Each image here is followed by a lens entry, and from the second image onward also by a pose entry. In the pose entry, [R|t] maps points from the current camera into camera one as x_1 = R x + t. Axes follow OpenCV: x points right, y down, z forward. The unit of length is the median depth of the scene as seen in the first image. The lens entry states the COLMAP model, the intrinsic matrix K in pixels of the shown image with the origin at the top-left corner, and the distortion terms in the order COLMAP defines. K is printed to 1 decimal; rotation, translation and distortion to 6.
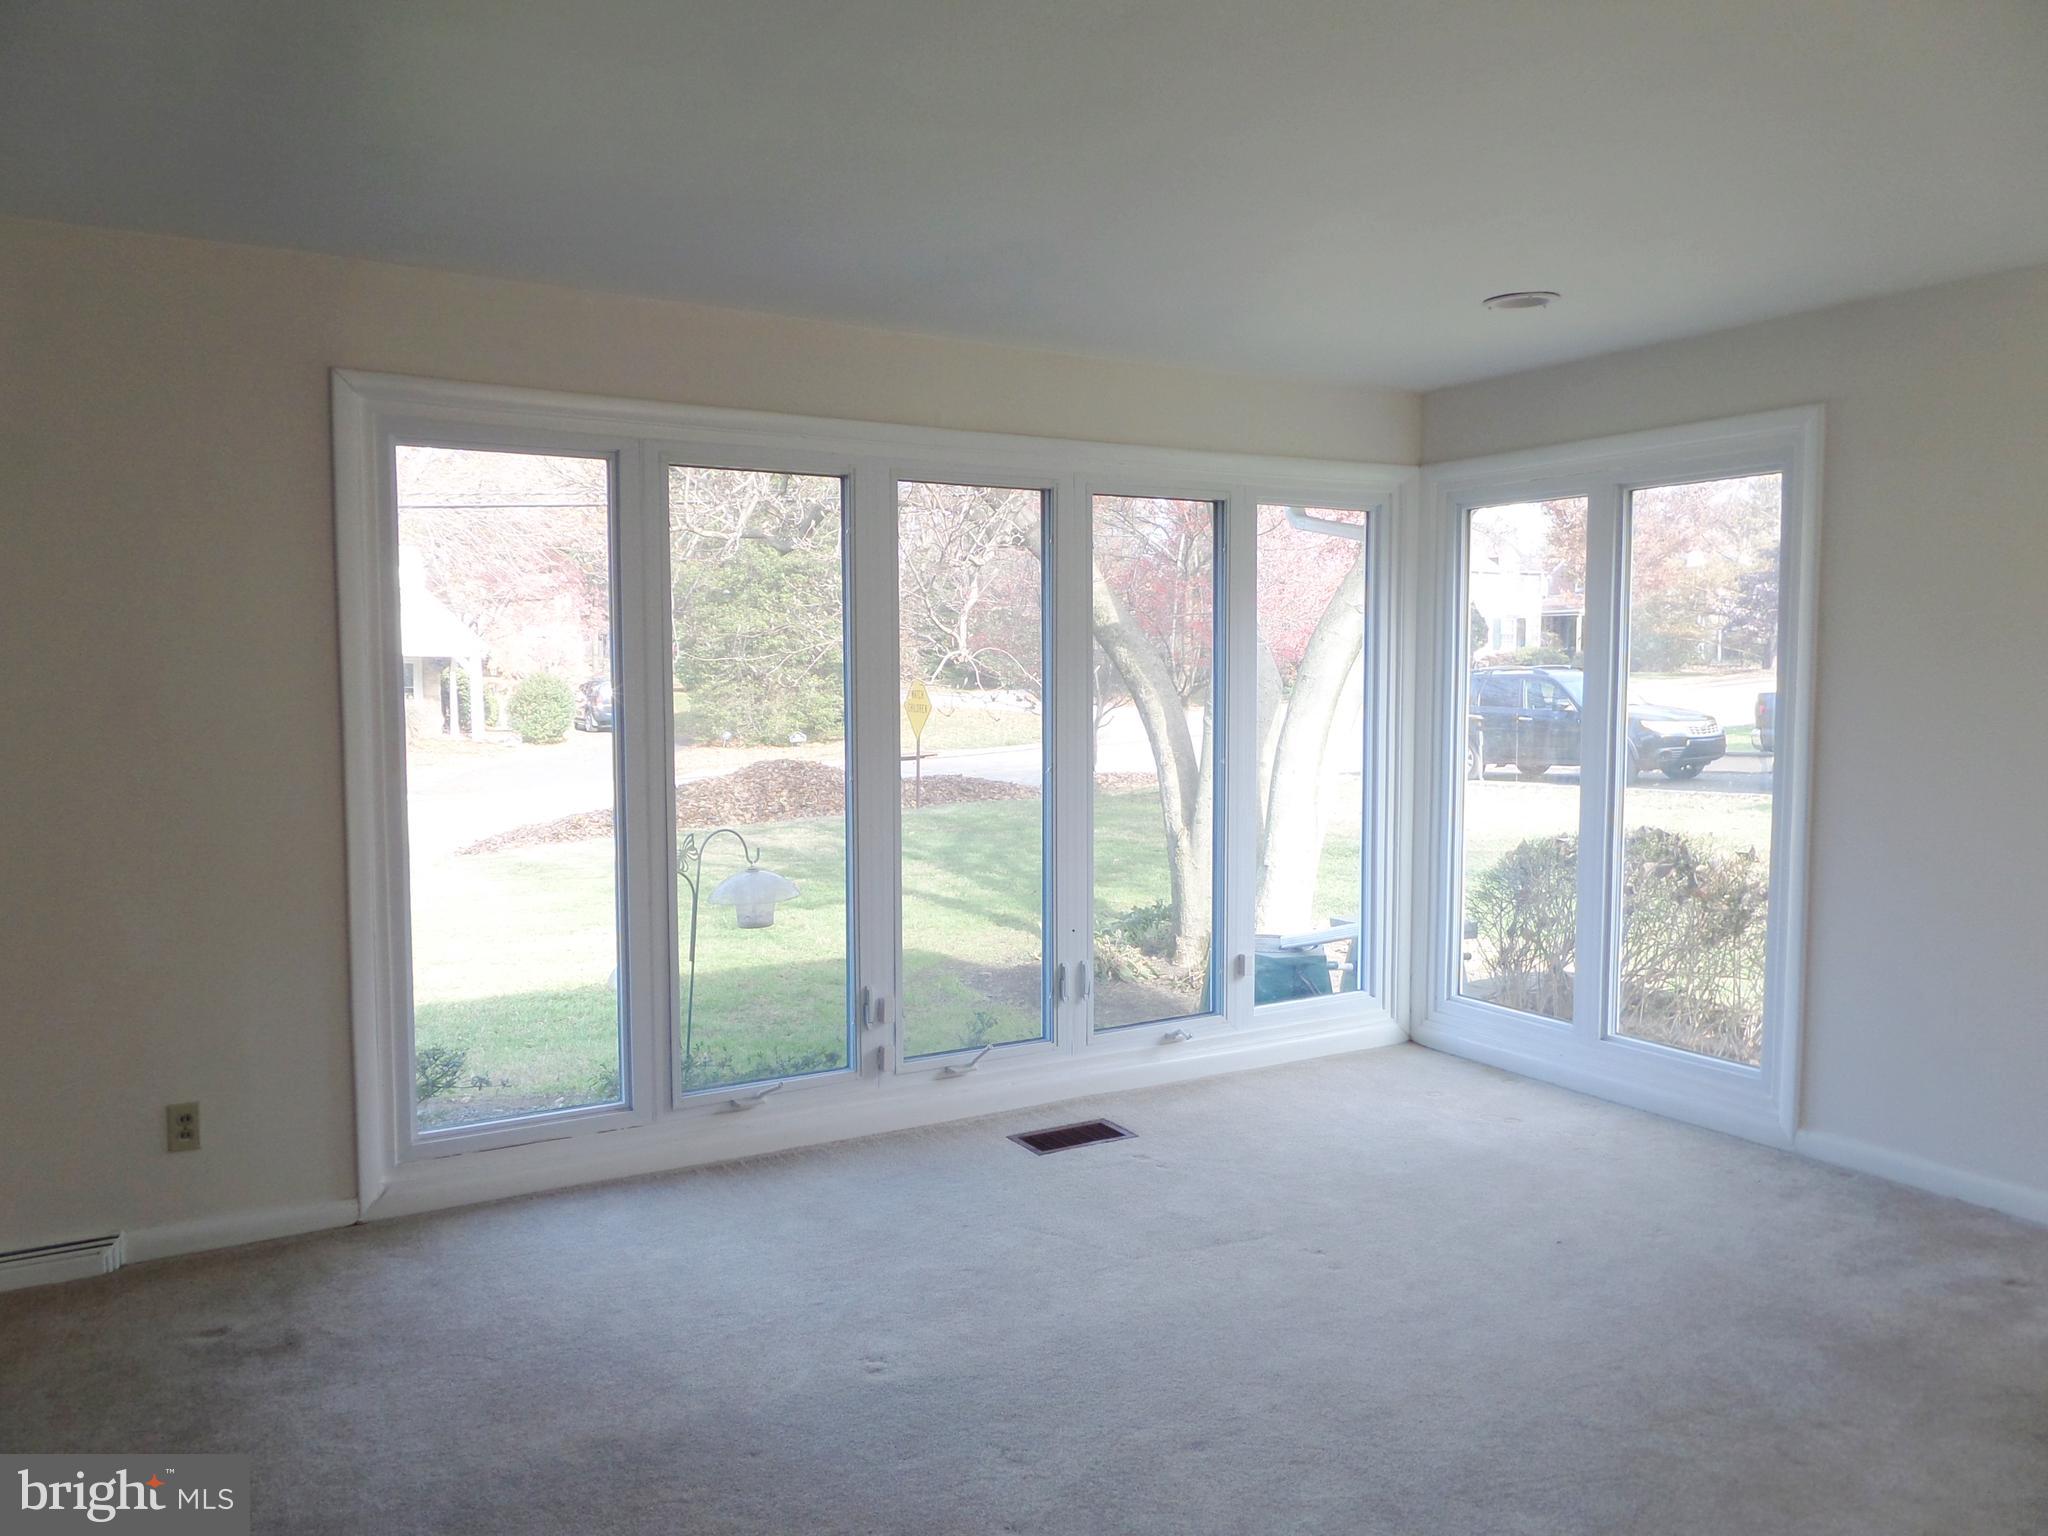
lens RADIAL K [[1507.2, 0, 1024.0], [0, 1507.2, 768.0], [0, 0, 1]] dist [0.003344, -0.029086]
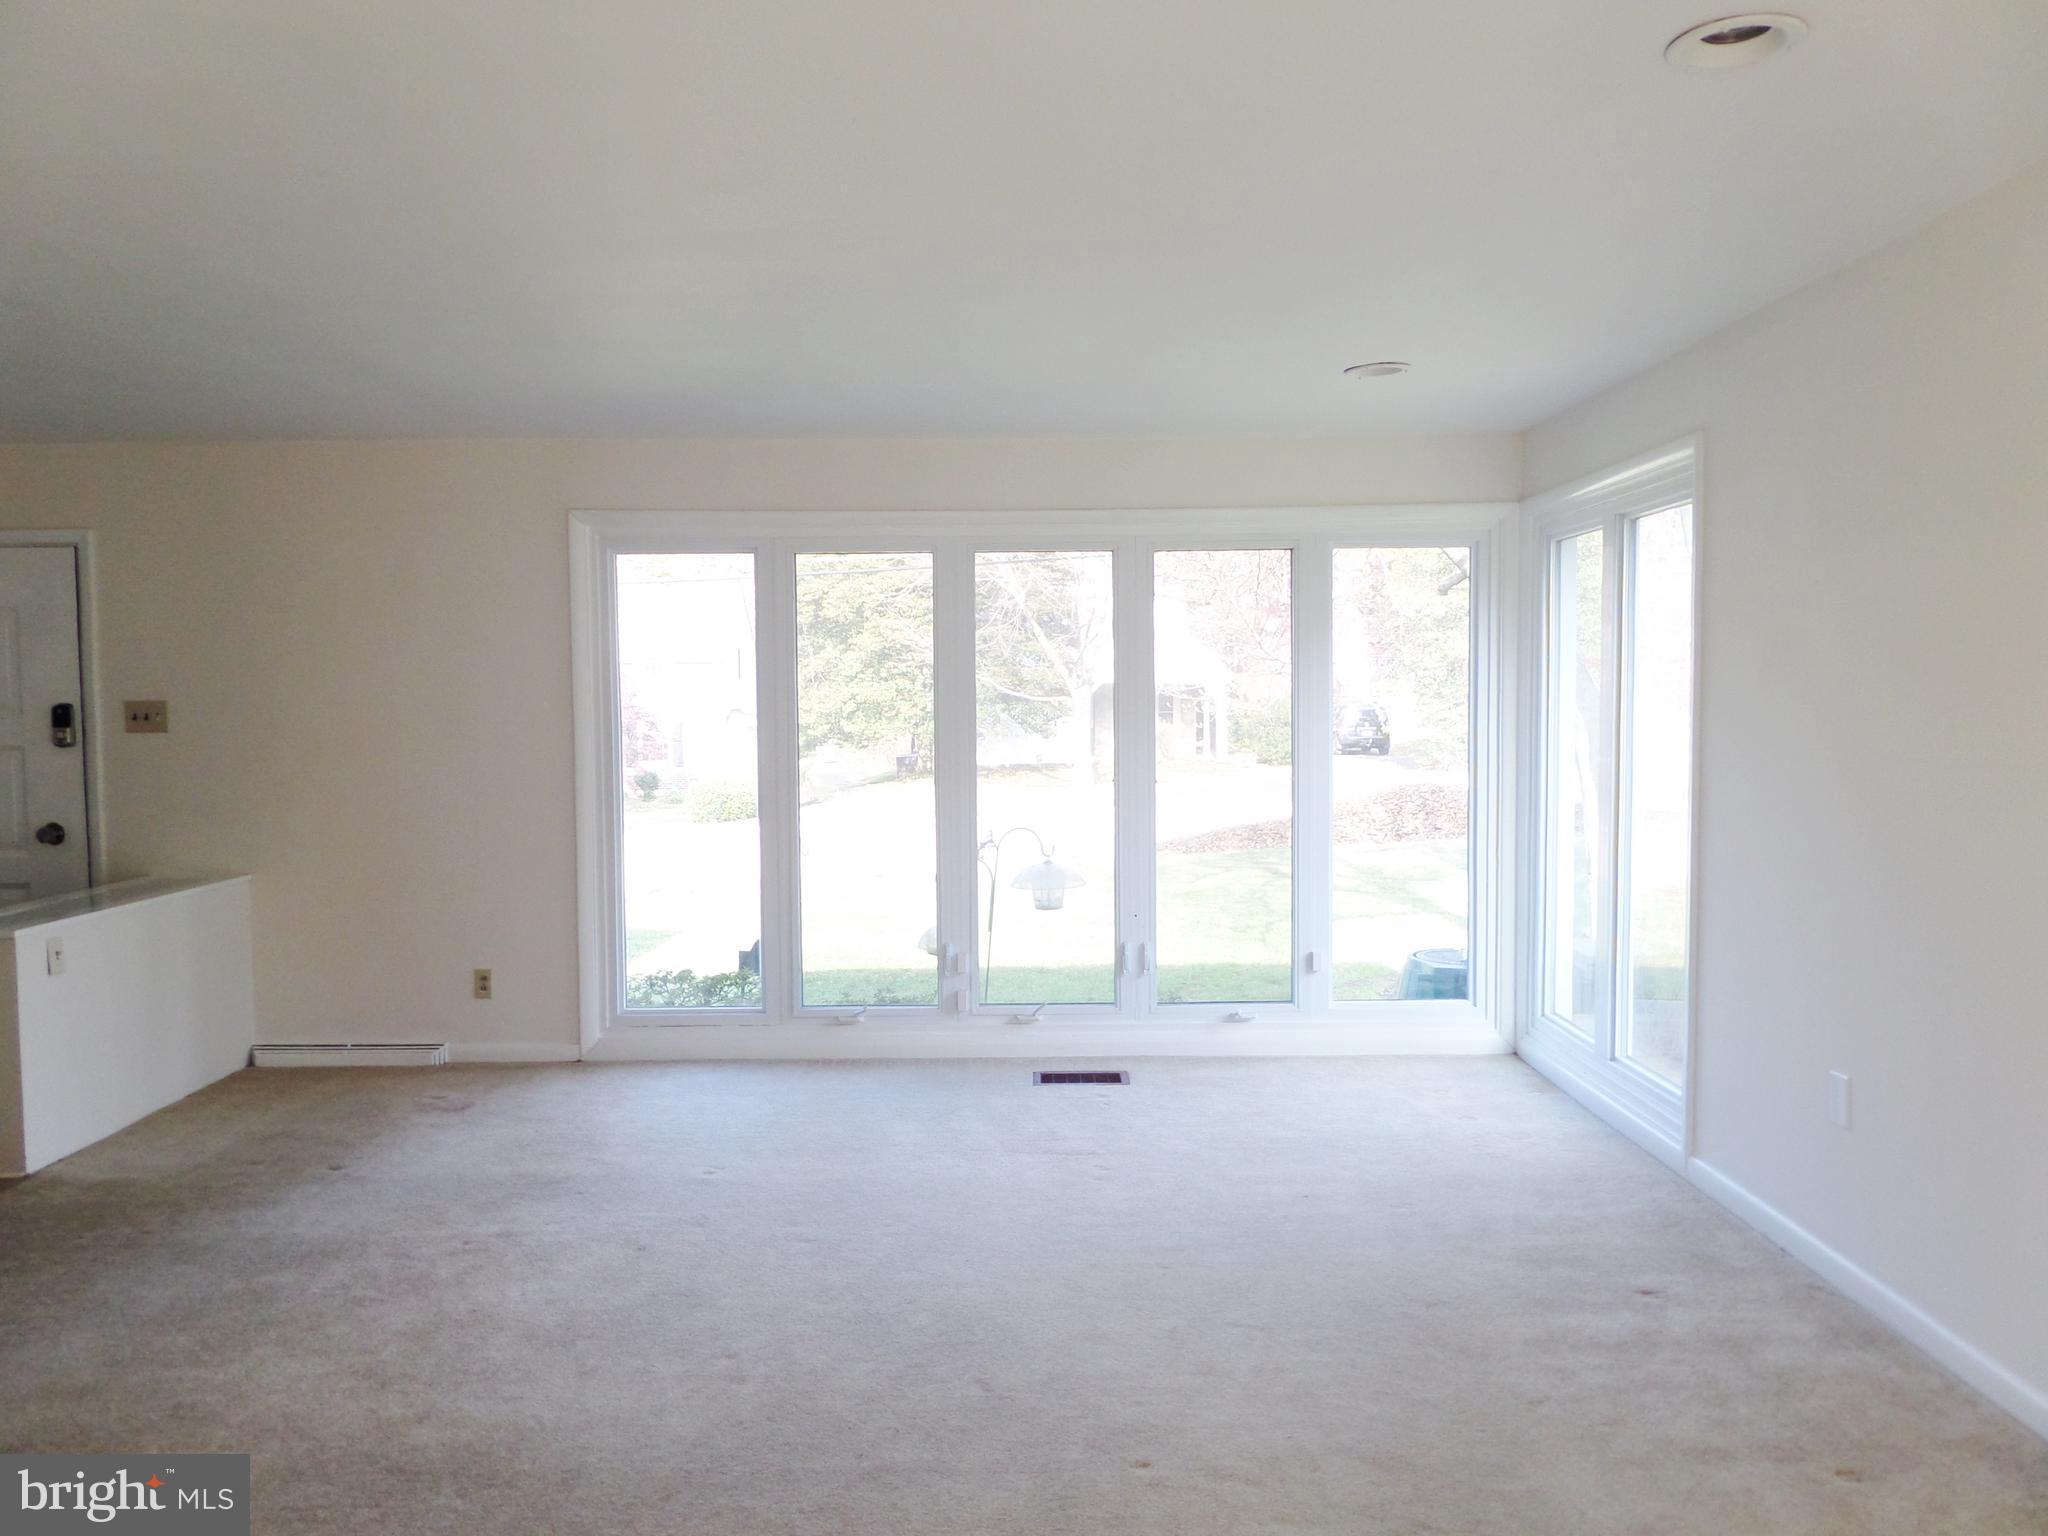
lens RADIAL K [[1507.2, 0, 1024.0], [0, 1507.2, 768.0], [0, 0, 1]] dist [0.003344, -0.029086]
pose [[0.859307, 0.018510, -0.511125, 0.601578], [-0.026869, 0.999599, -0.008972, 0.003808], [0.510754, 0.021444, 0.859460, -0.082946]]
